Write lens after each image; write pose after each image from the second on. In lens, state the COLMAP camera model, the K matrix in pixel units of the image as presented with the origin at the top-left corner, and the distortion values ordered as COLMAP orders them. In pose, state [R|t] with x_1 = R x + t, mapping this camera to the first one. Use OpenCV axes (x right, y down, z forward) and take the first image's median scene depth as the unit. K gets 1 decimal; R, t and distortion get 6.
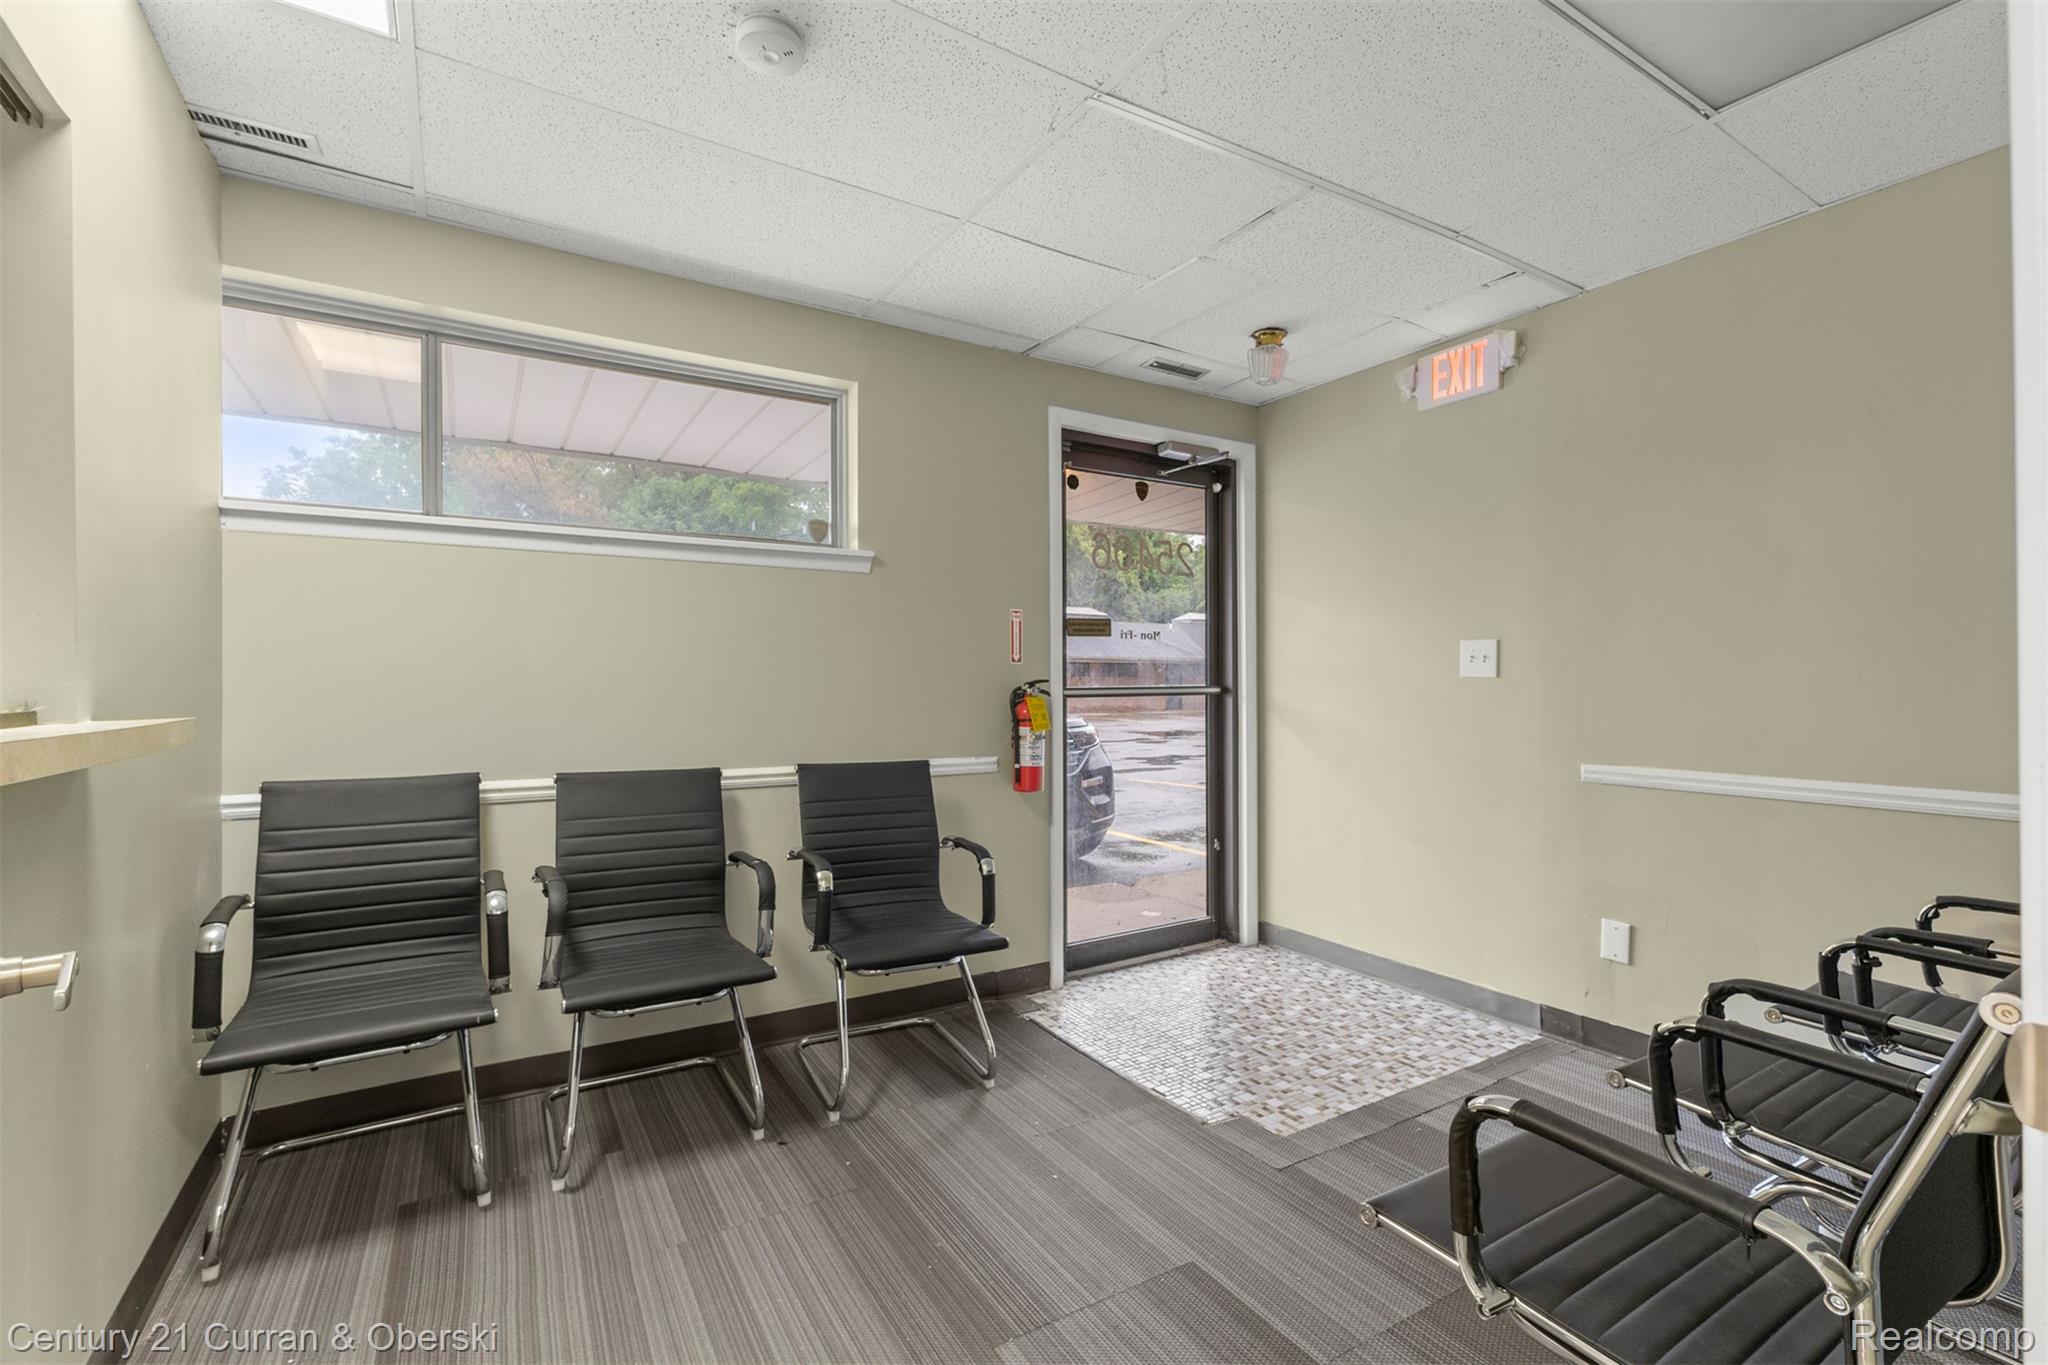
lens RADIAL K [[886.7, 0, 1024.0], [0, 886.7, 682.5], [0, 0, 1]] dist [0.000236, -0.000138]
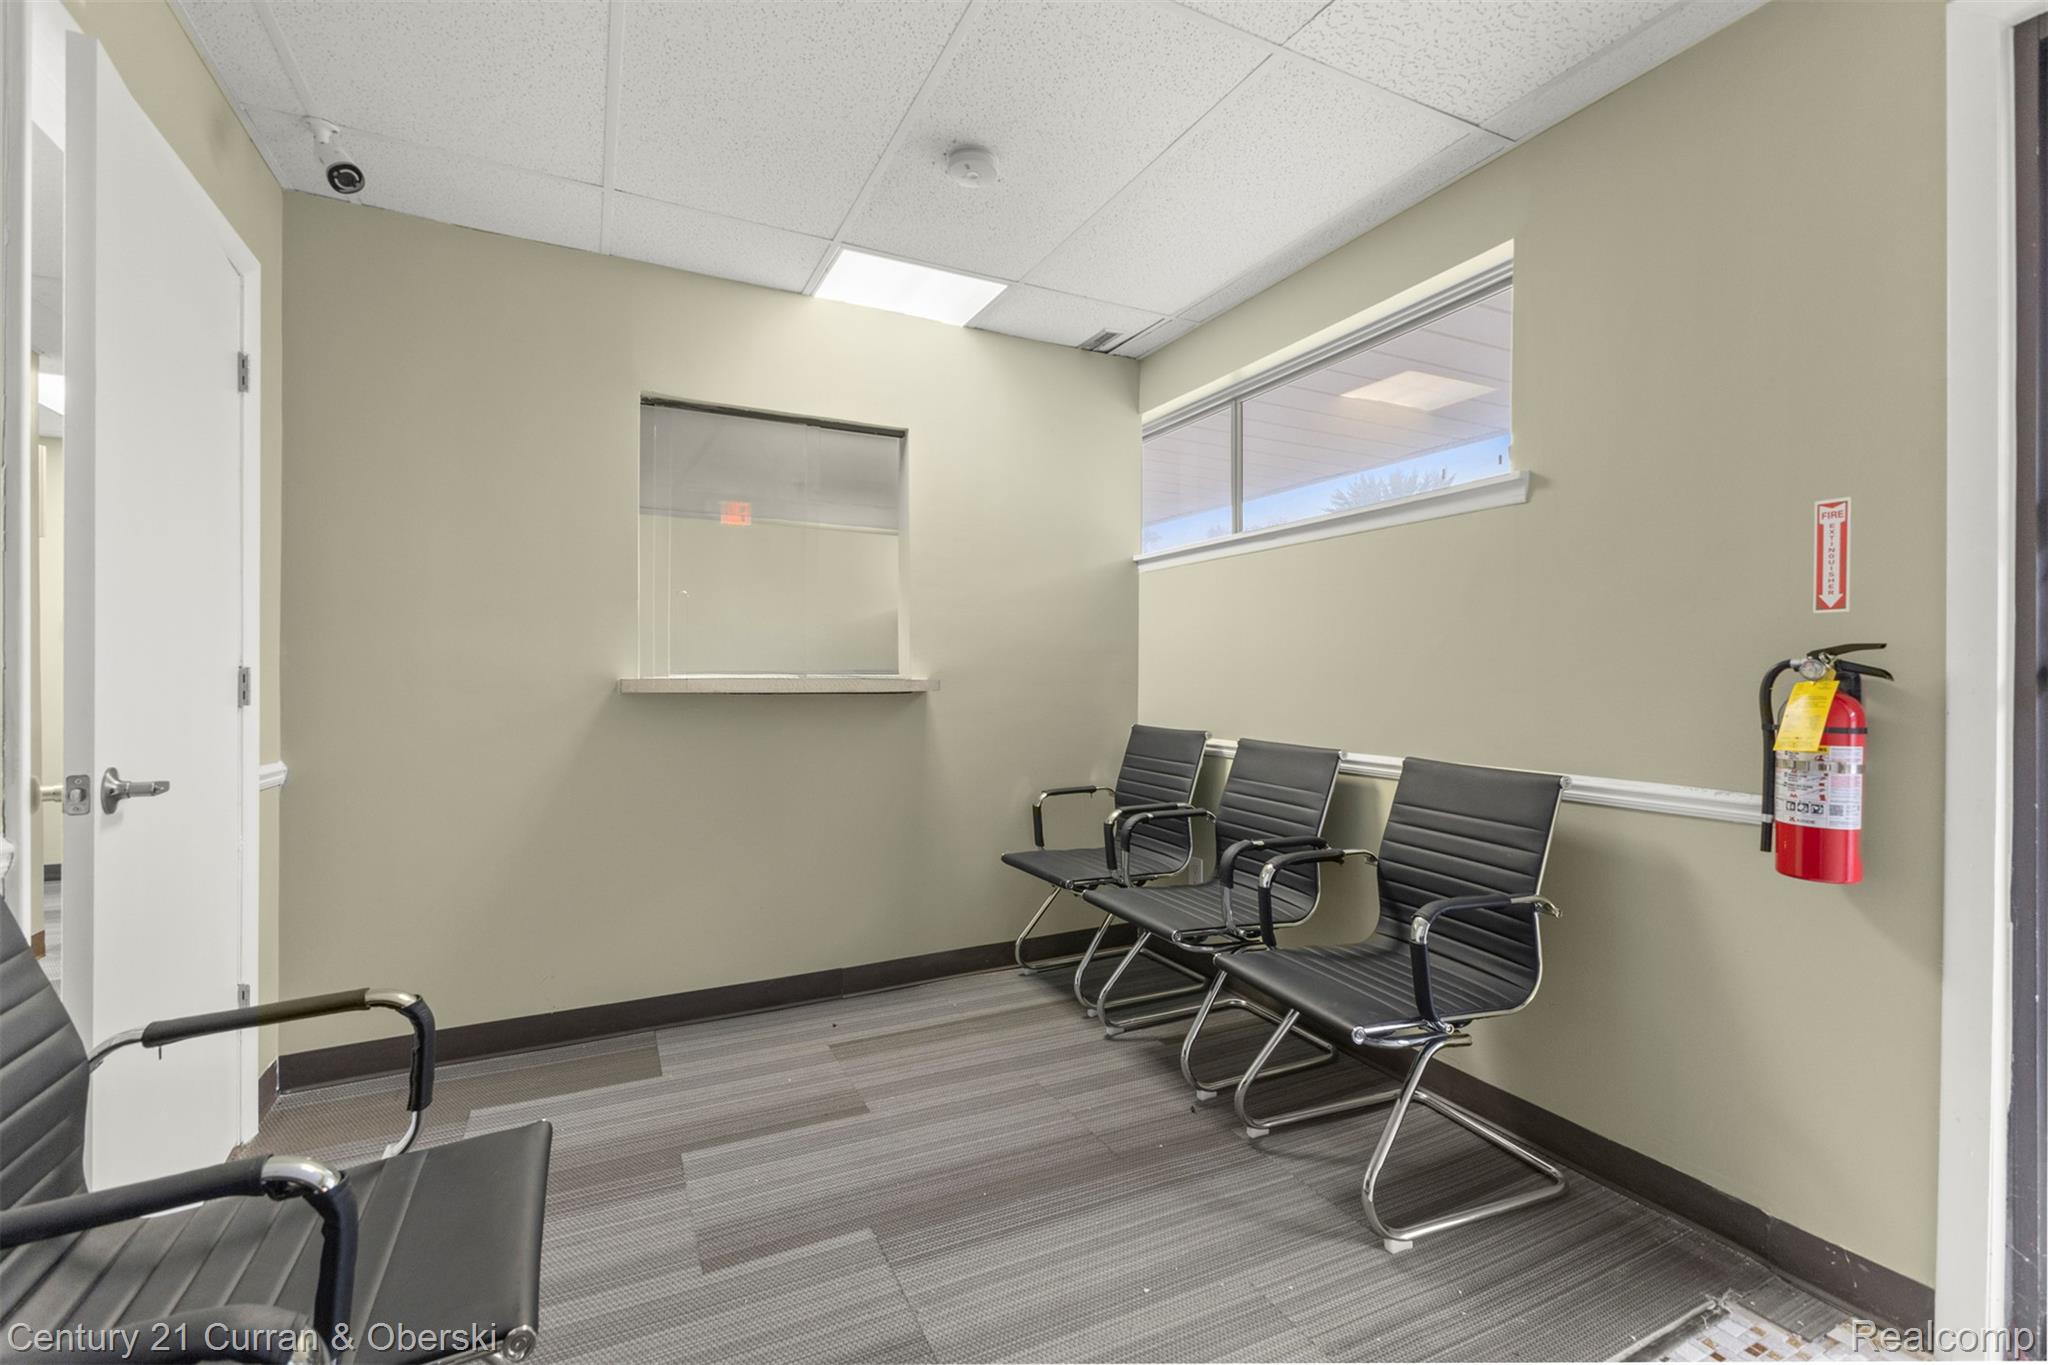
lens RADIAL K [[886.7, 0, 1024.0], [0, 886.7, 682.5], [0, 0, 1]] dist [0.000236, -0.000138]
pose [[-0.092988, 0.009610, -0.995621, 0.609083], [0.000894, 0.999954, 0.009569, 0.014197], [0.995667, 0.000000, -0.092993, 0.722595]]
